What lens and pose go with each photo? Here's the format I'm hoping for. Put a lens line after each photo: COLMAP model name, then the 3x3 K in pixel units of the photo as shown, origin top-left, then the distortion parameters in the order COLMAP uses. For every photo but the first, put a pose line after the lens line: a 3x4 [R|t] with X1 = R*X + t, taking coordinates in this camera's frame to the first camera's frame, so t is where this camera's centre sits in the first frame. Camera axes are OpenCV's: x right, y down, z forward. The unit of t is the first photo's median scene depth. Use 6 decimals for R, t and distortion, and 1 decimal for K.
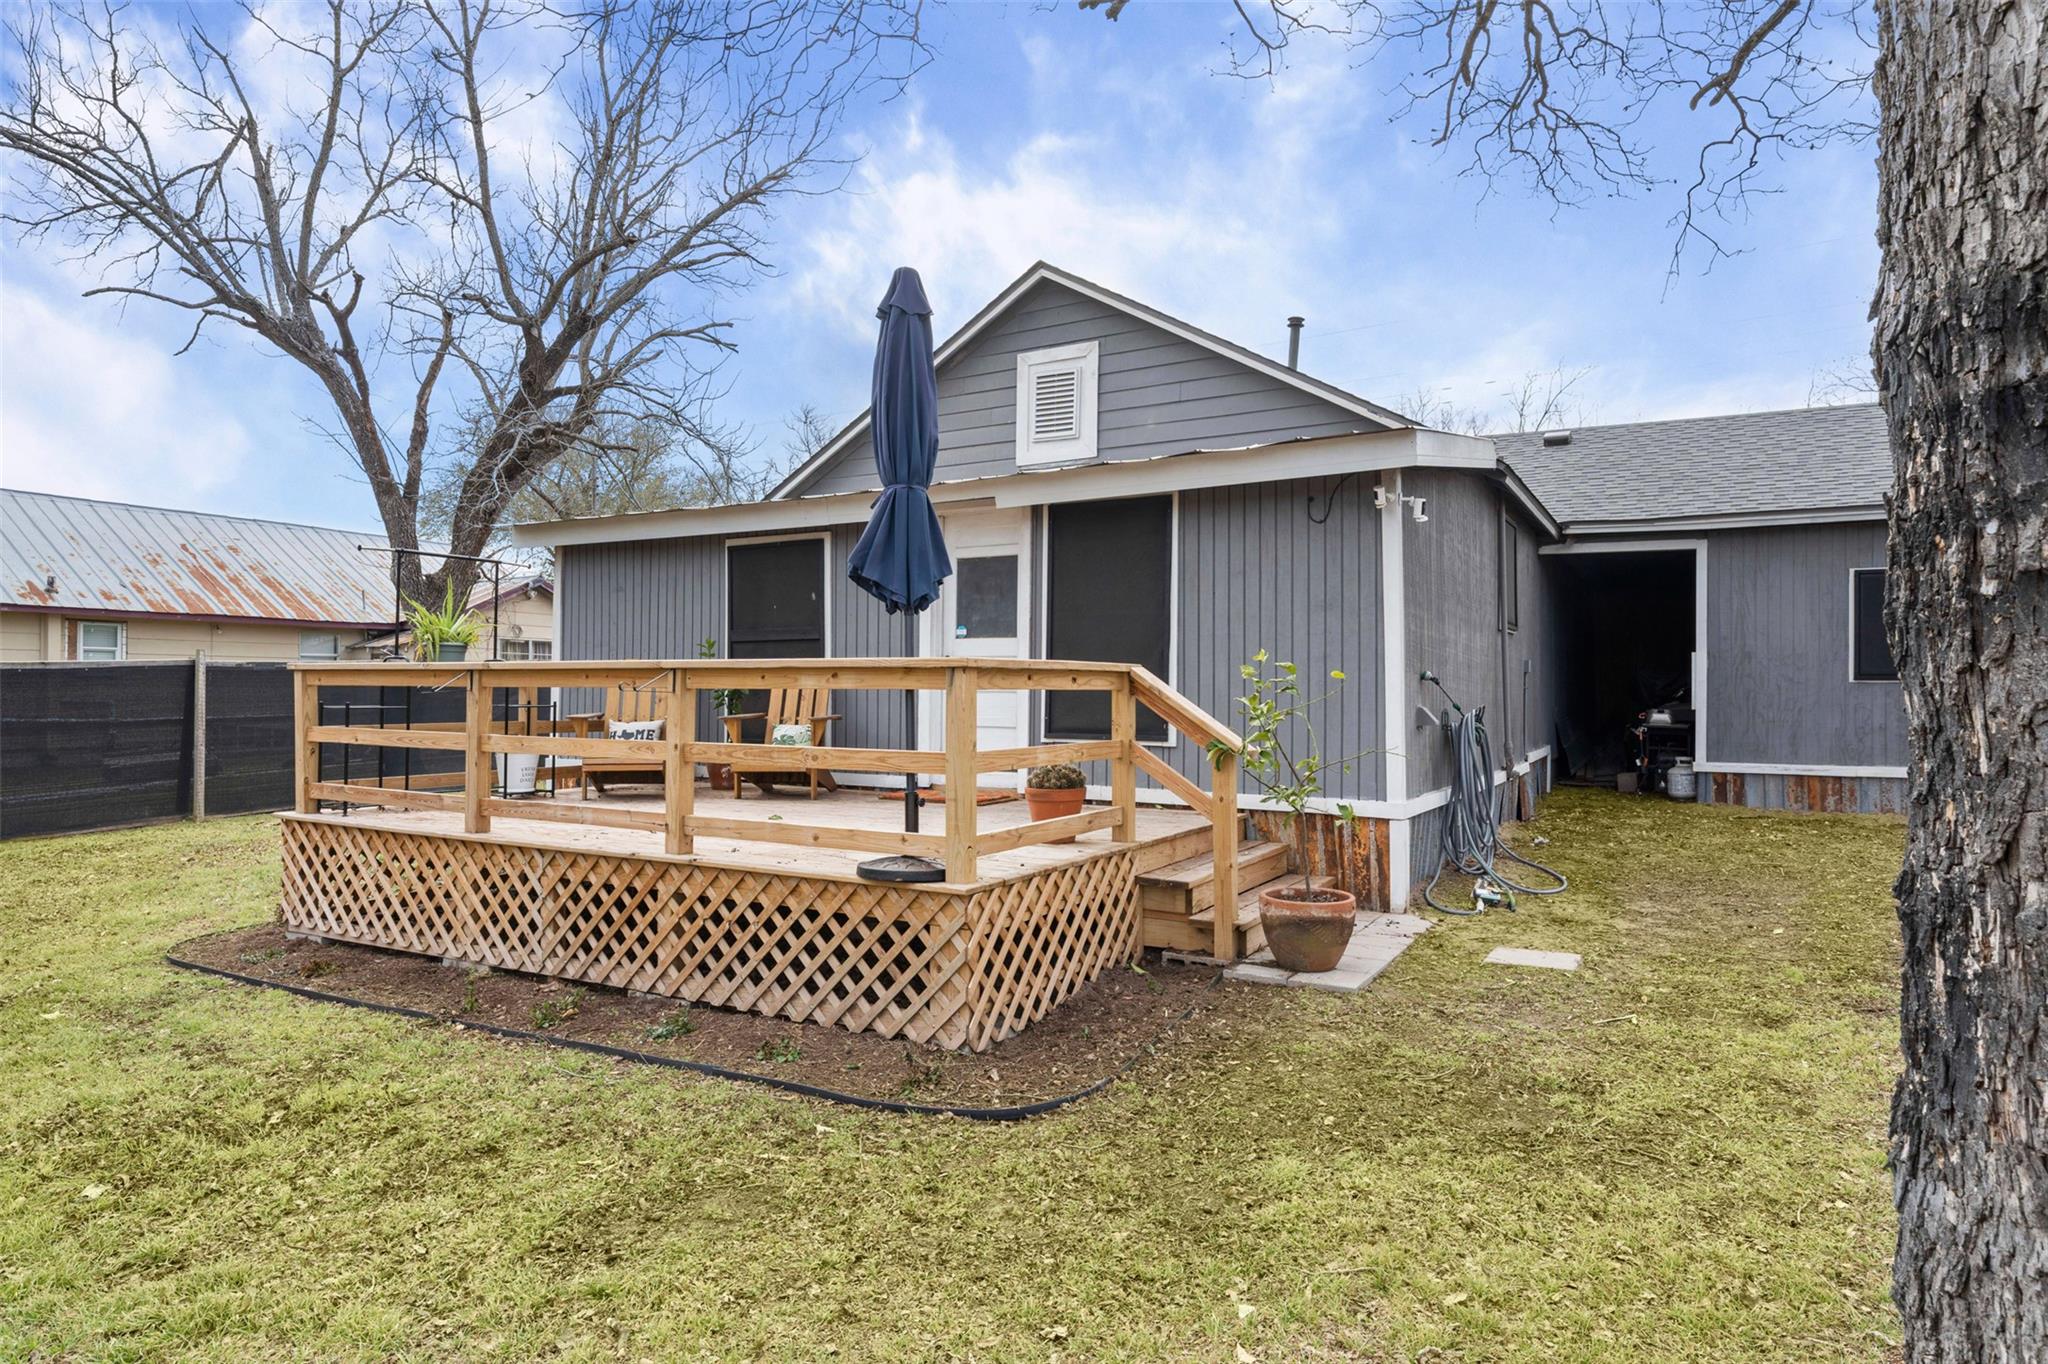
lens RADIAL K [[1197.9, 0, 1019.9], [0, 1197.9, 685.3], [0, 0, 1]] dist [-0.003052, -0.000405]
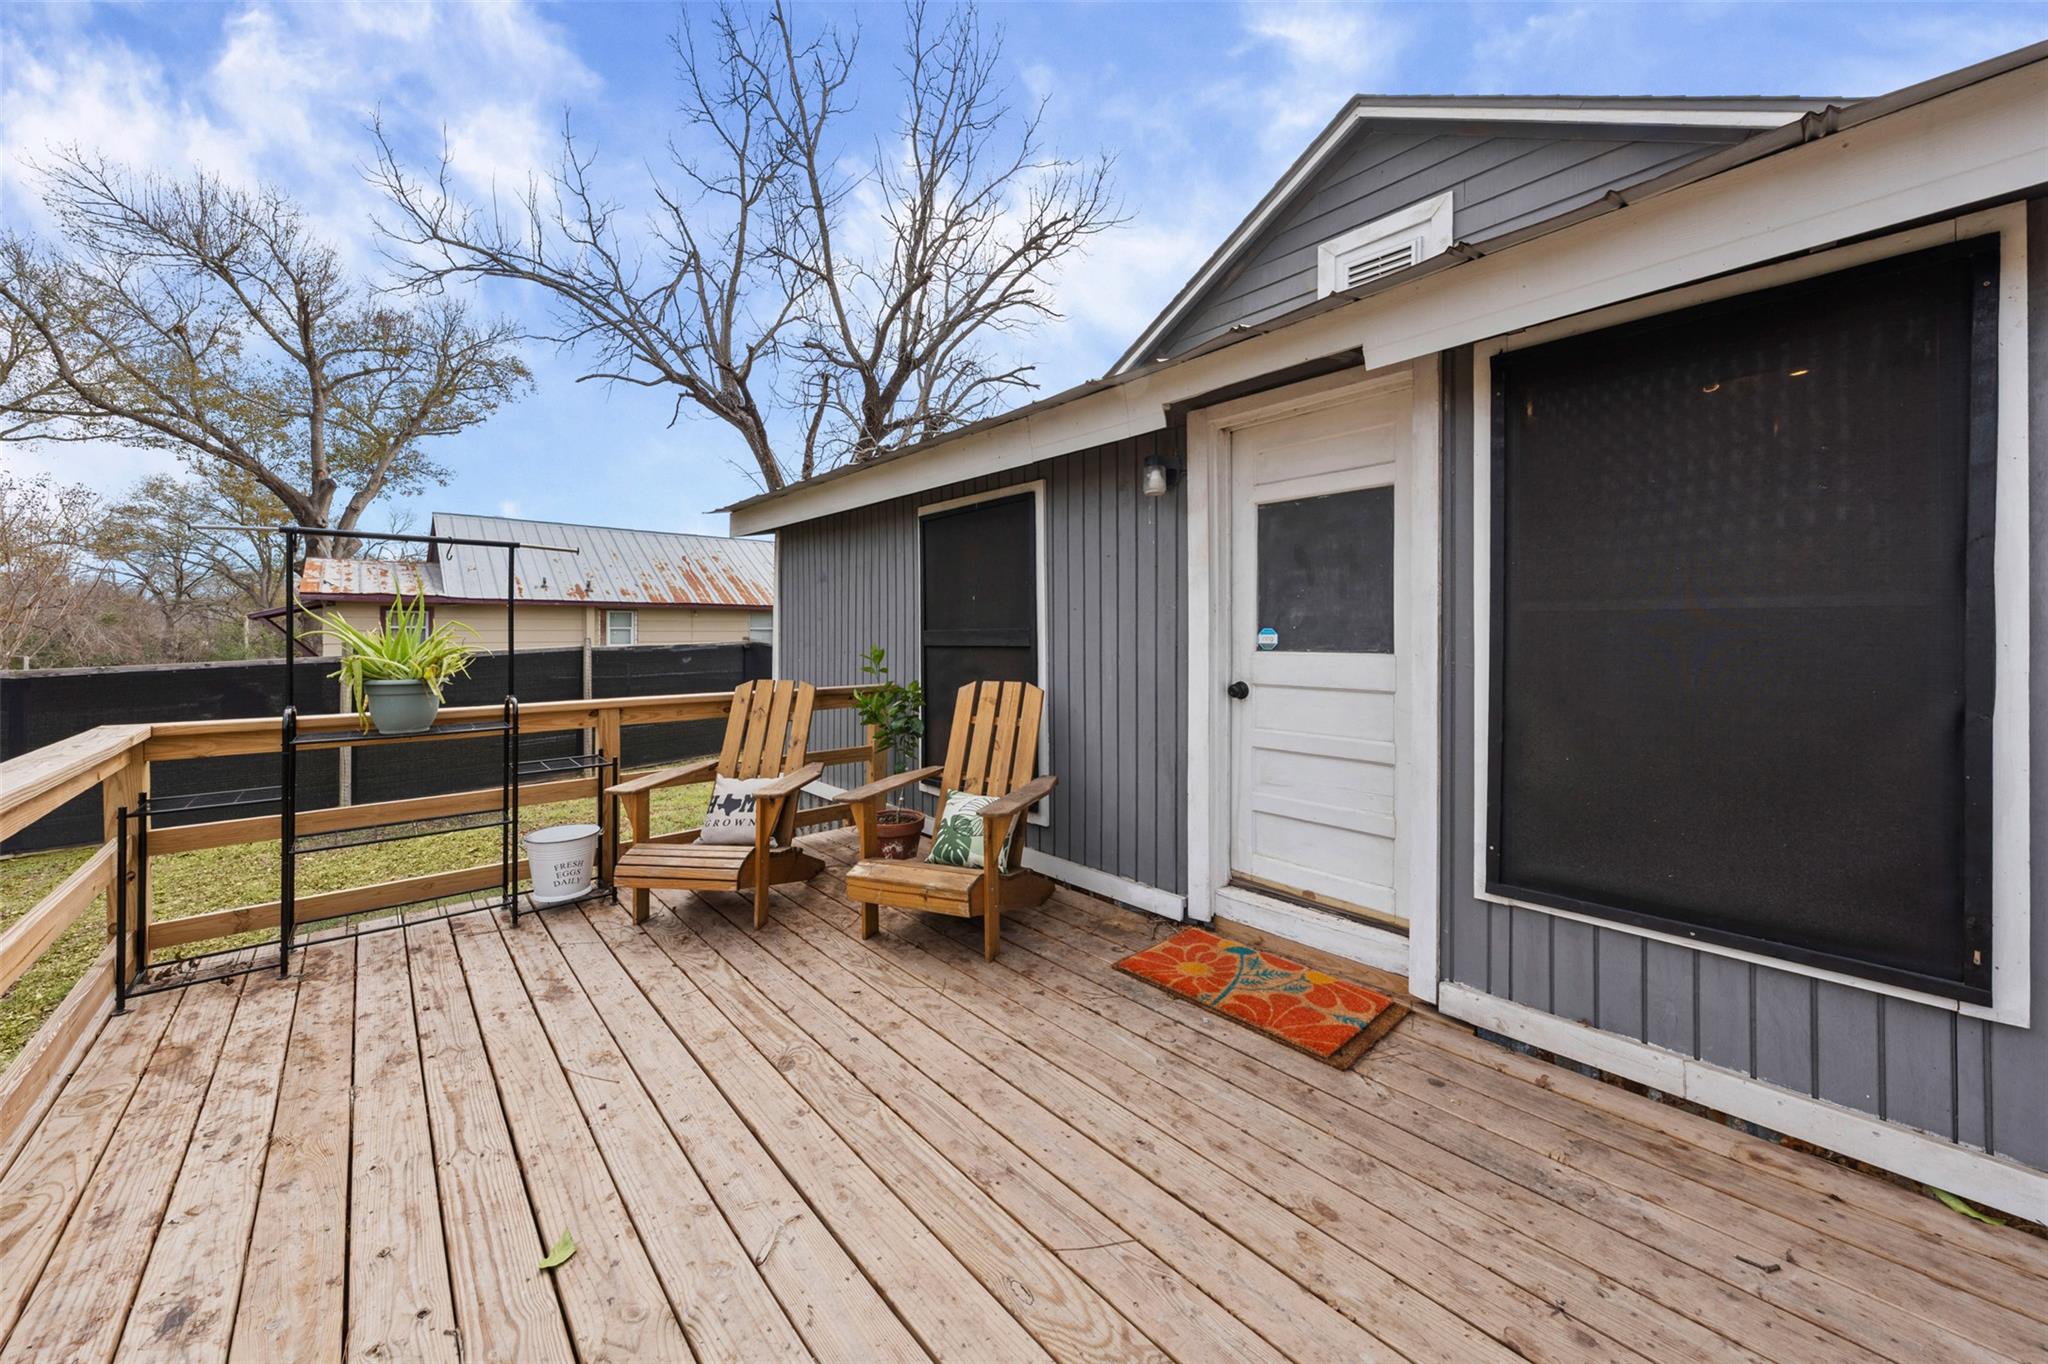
lens RADIAL K [[704.1, 0, 1007.7], [0, 704.1, 639.9], [0, 0, 1]] dist [0.000831, -0.000182]
pose [[0.945681, -0.007060, -0.325019, -0.028406], [0.013433, 0.999759, 0.017369, -0.025742], [0.324819, -0.020792, 0.945548, 0.331510]]
